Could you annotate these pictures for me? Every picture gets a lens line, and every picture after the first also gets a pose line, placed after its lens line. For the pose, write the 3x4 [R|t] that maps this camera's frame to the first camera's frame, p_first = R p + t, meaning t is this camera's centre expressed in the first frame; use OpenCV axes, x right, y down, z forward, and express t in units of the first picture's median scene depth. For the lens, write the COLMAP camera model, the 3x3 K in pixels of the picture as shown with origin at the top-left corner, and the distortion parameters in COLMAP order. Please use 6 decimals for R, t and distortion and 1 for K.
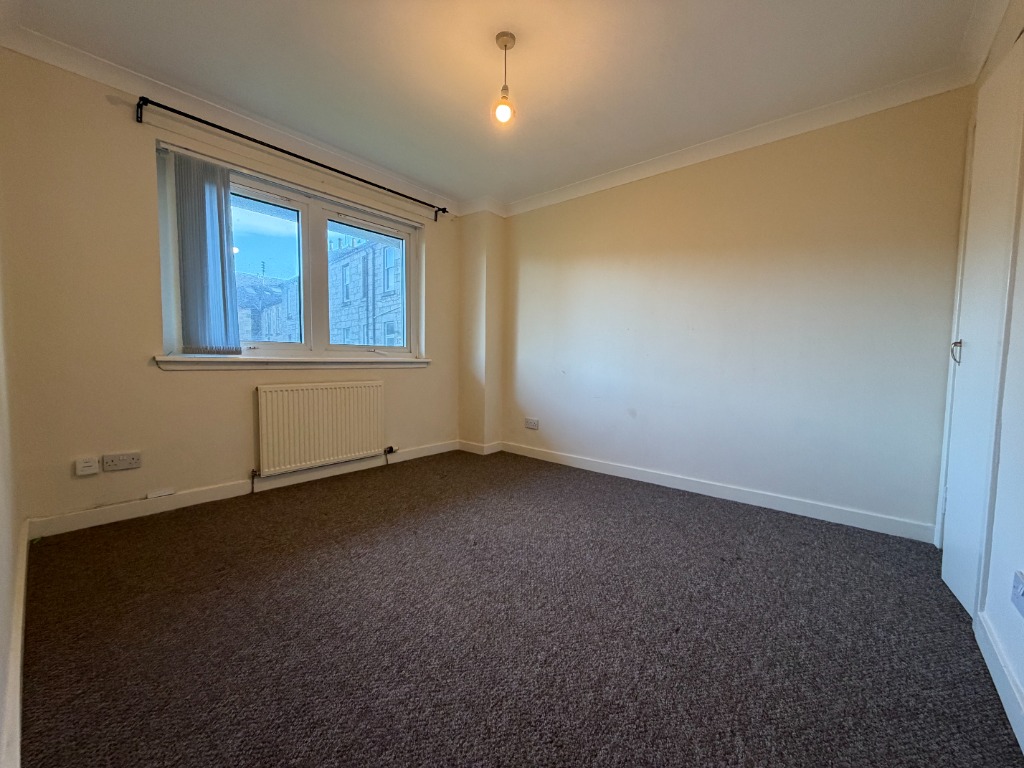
lens RADIAL K [[405.7, 0, 508.2], [0, 405.7, 385.1], [0, 0, 1]] dist [-0.000478, -0.000144]
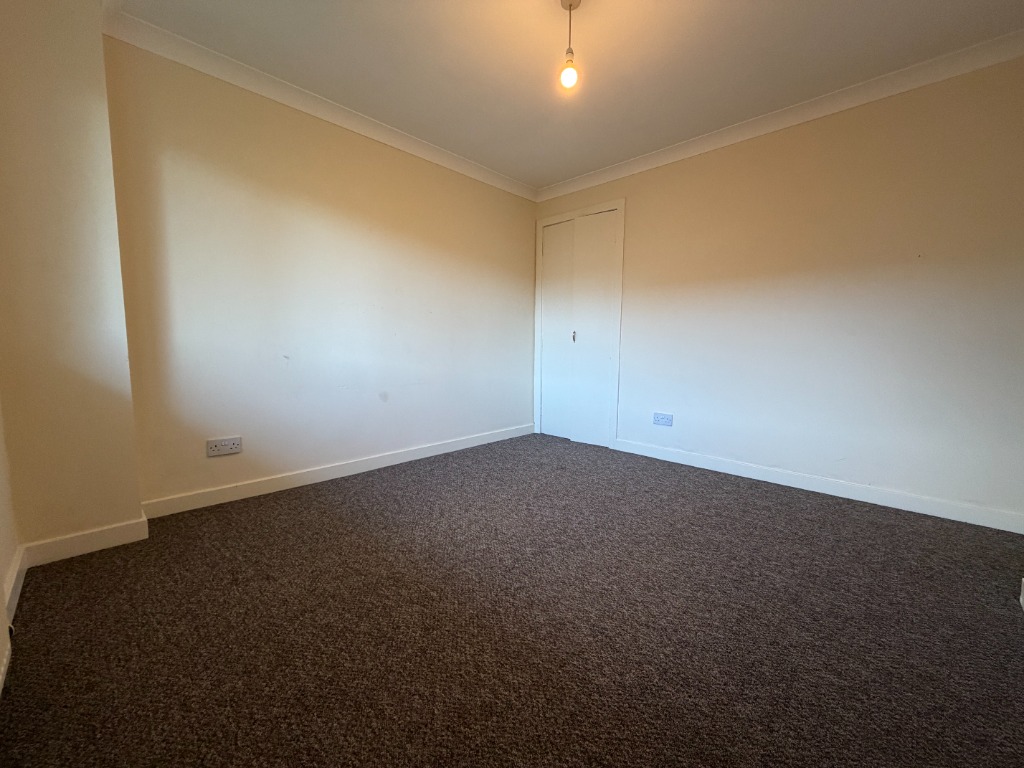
lens RADIAL K [[405.7, 0, 516.0], [0, 405.7, 381.5], [0, 0, 1]] dist [-0.000478, -0.000144]
pose [[0.053375, -0.103881, 0.993157, -0.751131], [0.058112, 0.993212, 0.100763, -0.052093], [-0.996882, 0.052336, 0.059049, 0.803900]]
